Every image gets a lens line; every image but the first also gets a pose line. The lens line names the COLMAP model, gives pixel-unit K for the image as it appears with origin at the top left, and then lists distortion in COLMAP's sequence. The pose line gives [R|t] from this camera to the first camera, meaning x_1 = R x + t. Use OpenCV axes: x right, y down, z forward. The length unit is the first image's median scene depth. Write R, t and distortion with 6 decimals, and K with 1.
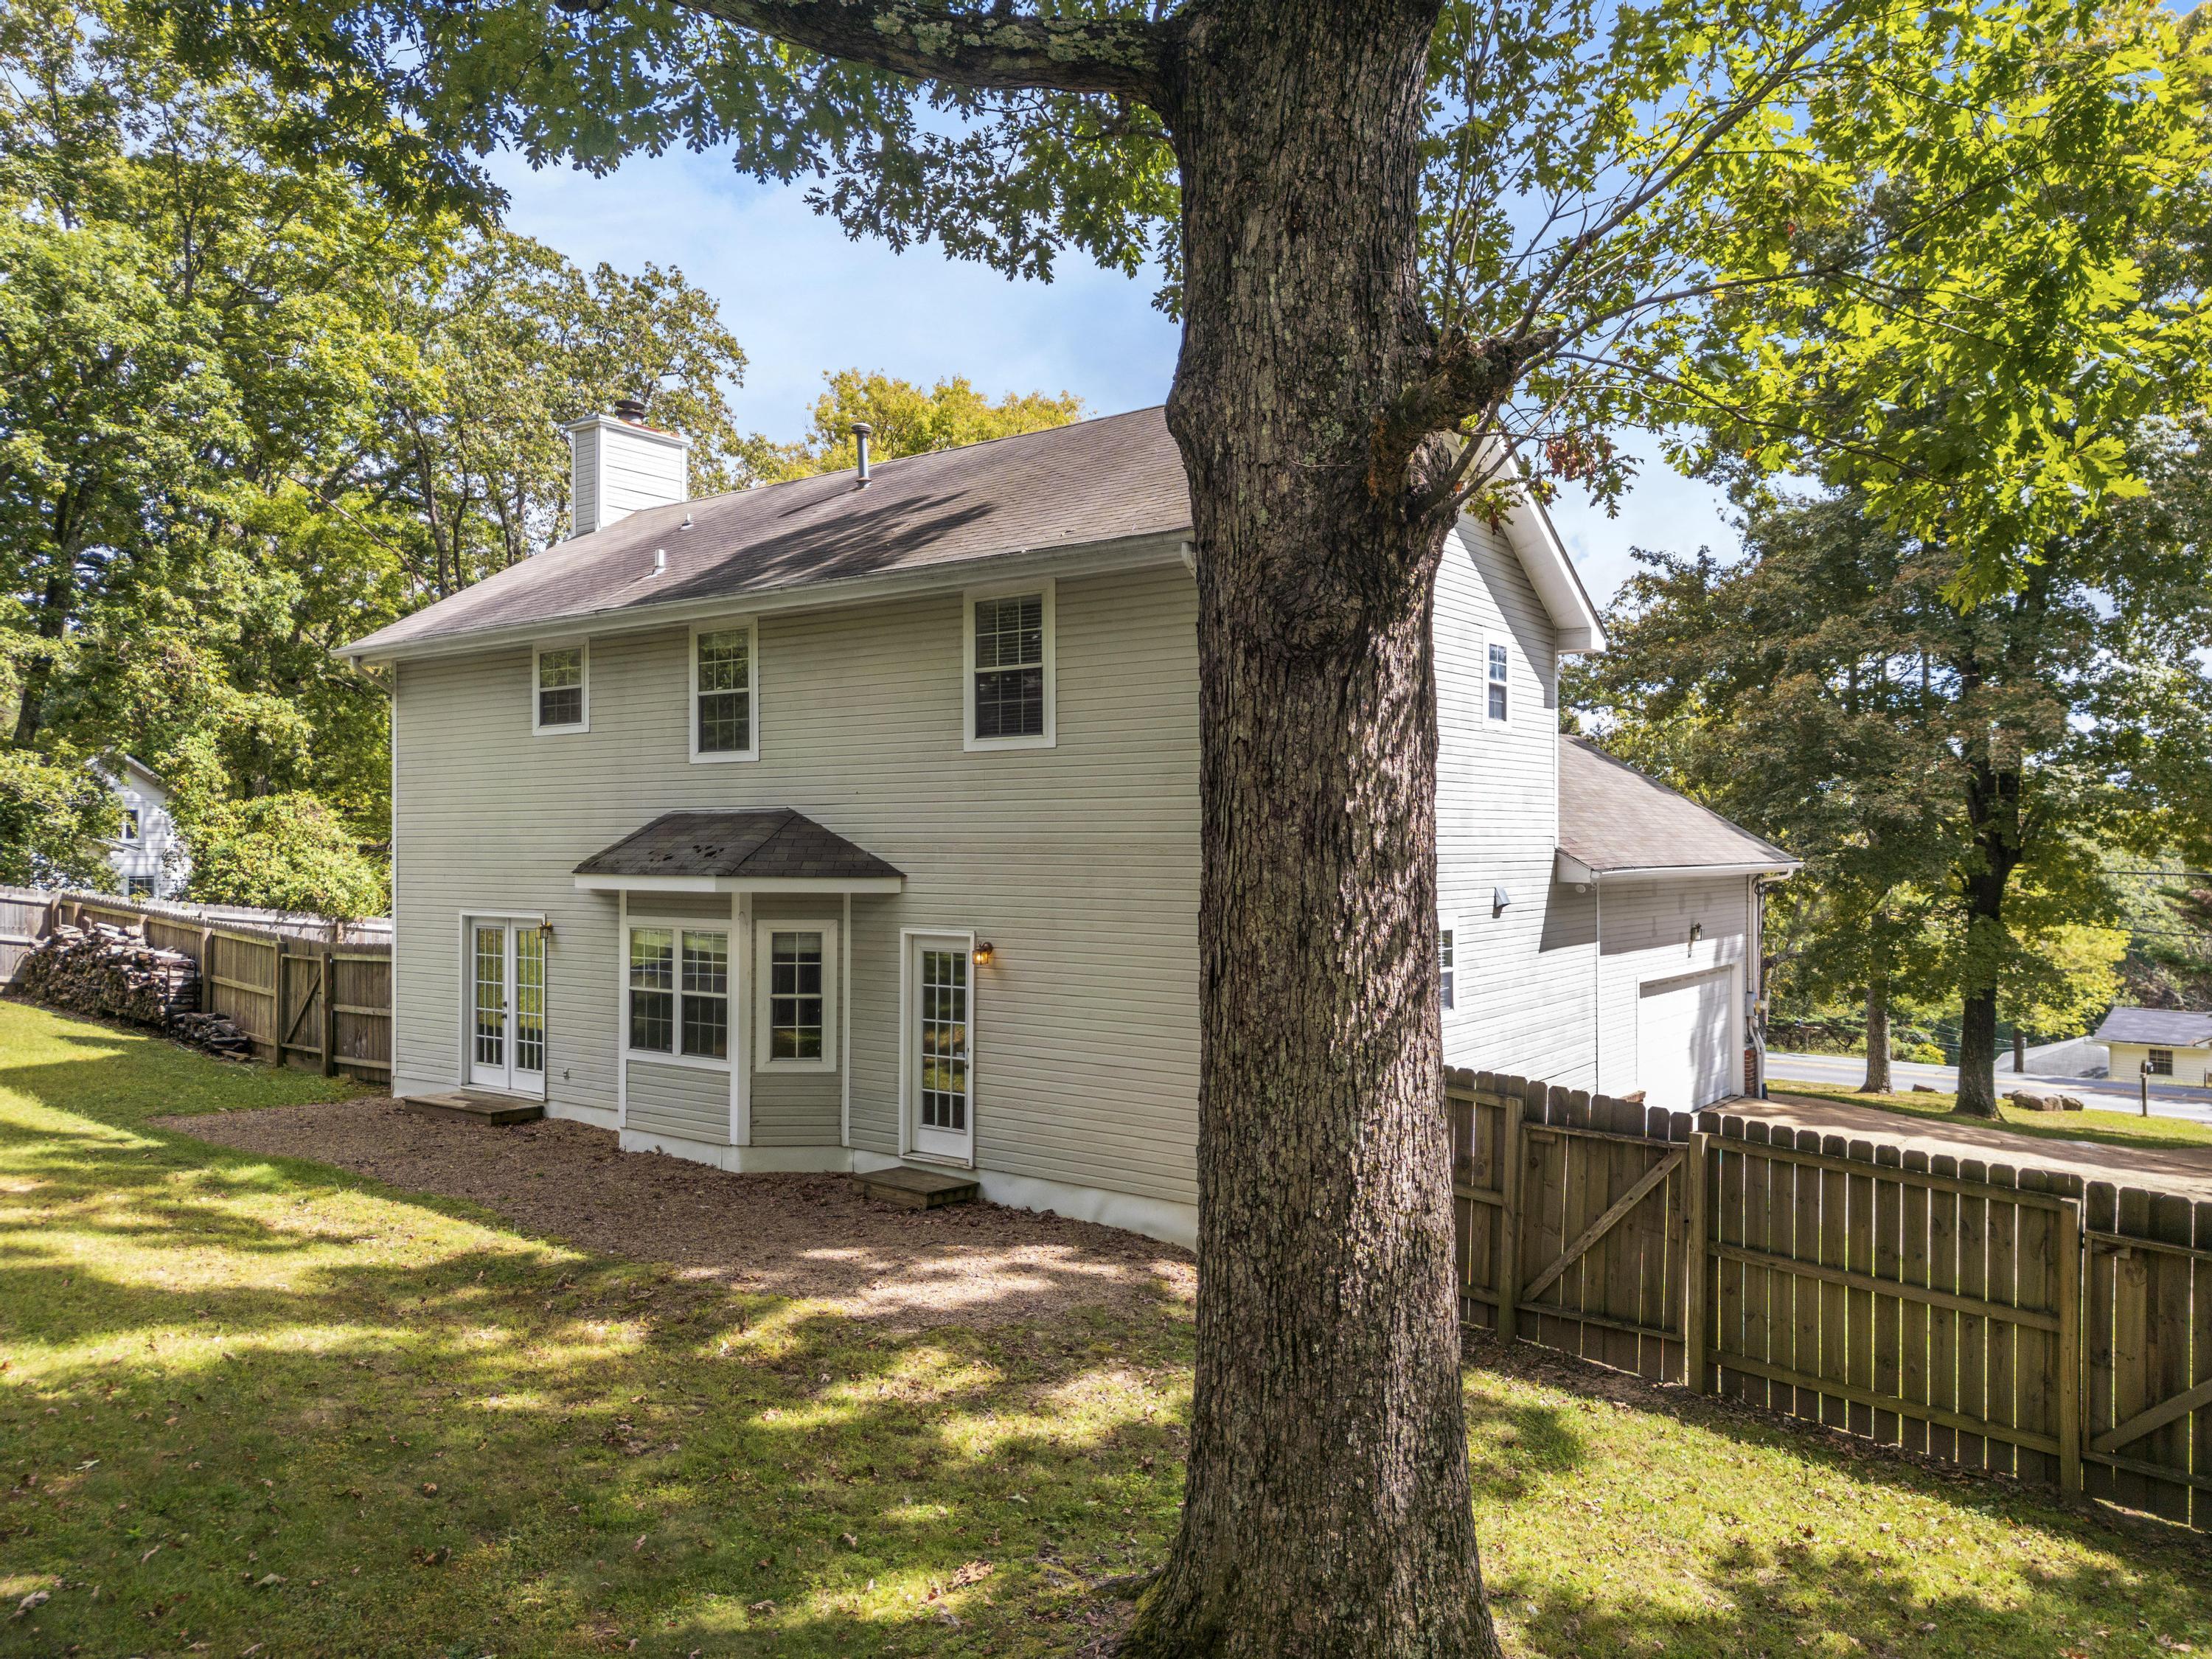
lens RADIAL K [[1570.2, 0, 1106.0], [0, 1570.2, 829.5], [0, 0, 1]] dist [0.005772, 0.000814]
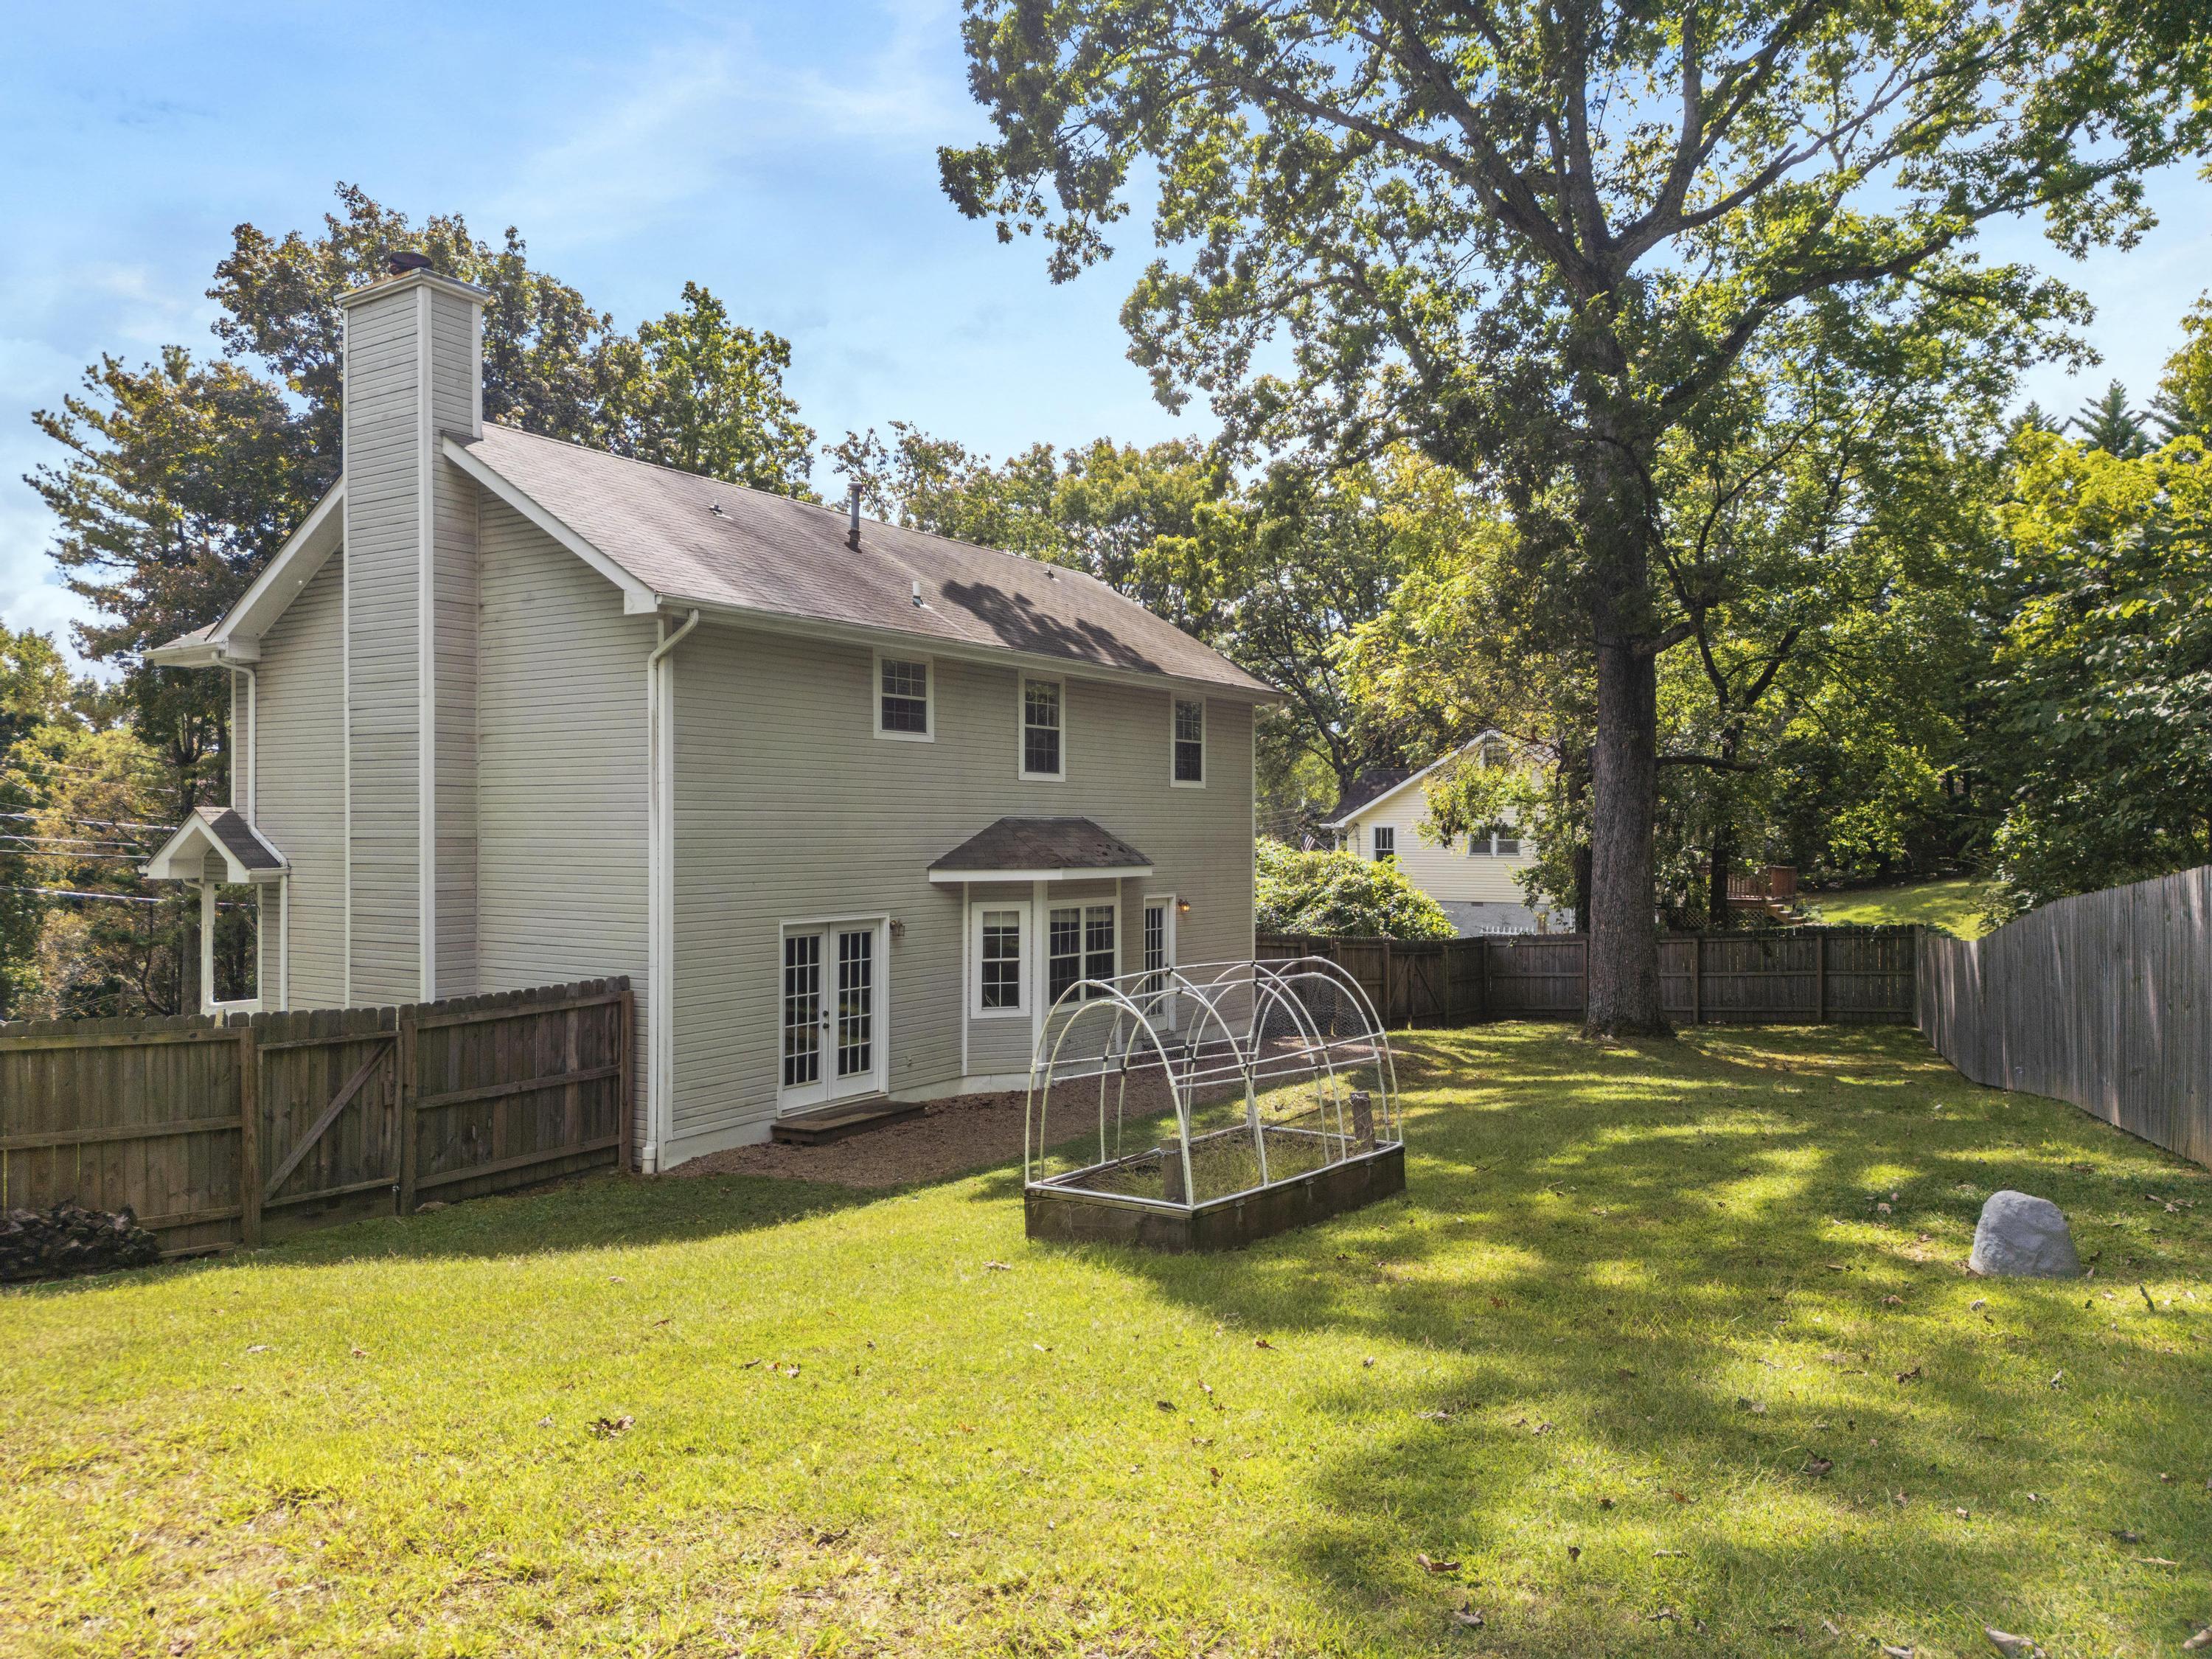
lens RADIAL K [[1570.2, 0, 1106.0], [0, 1570.2, 829.5], [0, 0, 1]] dist [0.005772, 0.000814]
pose [[-0.072073, 0.006484, 0.997378, -1.505897], [-0.000877, 0.999978, -0.006565, 0.006183], [-0.997399, -0.001347, -0.072066, 1.005929]]
